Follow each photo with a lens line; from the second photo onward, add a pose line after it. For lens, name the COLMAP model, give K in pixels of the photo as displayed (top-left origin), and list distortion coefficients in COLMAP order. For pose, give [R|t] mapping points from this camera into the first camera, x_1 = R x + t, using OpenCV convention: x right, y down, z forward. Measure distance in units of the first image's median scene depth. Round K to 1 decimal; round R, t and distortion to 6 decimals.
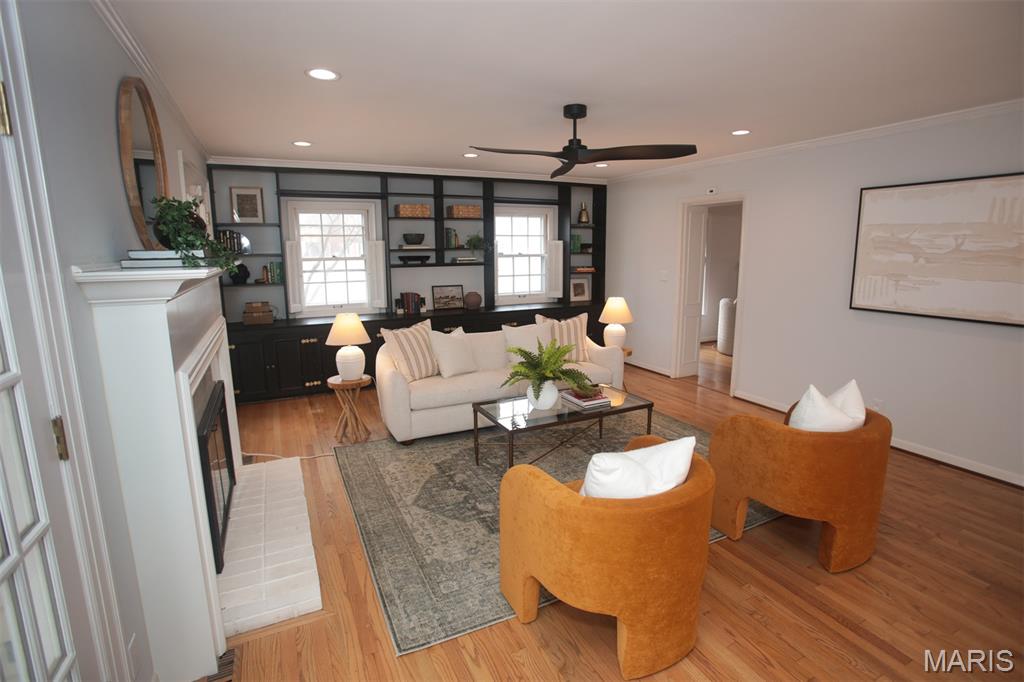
lens RADIAL K [[471.1, 0, 512.0], [0, 471.1, 341.0], [0, 0, 1]] dist [-0.069649, 0.030594]
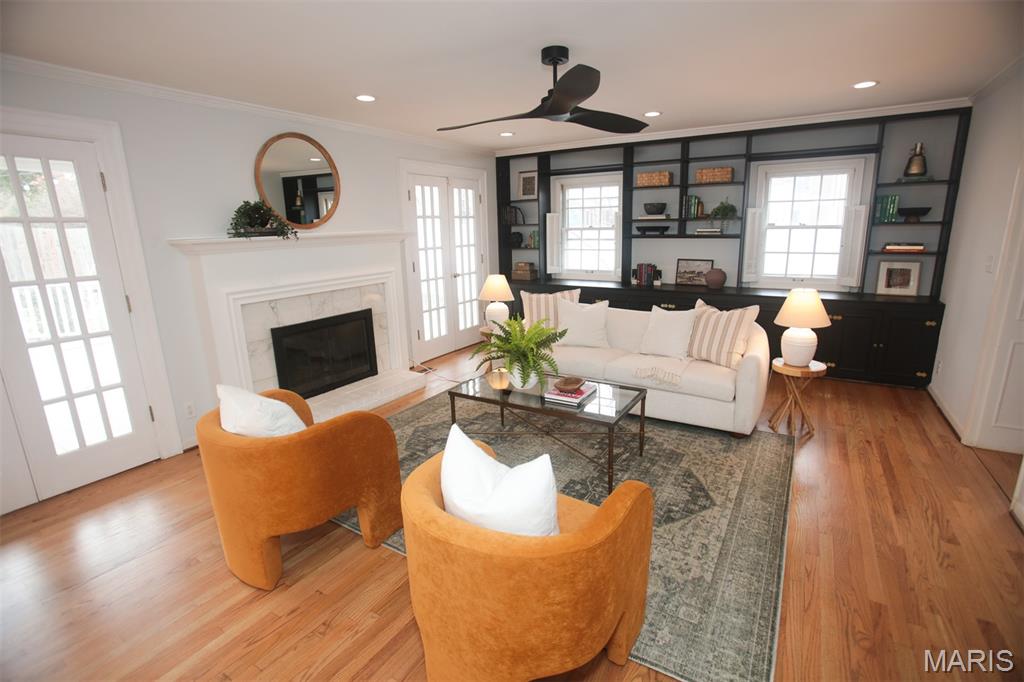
lens RADIAL K [[471.1, 0, 512.0], [0, 471.1, 341.0], [0, 0, 1]] dist [-0.069649, 0.030594]
pose [[0.535735, 0.197727, -0.820909, 0.466206], [-0.139522, 0.979562, 0.144887, -0.046736], [0.832779, 0.036914, 0.552373, 0.224449]]
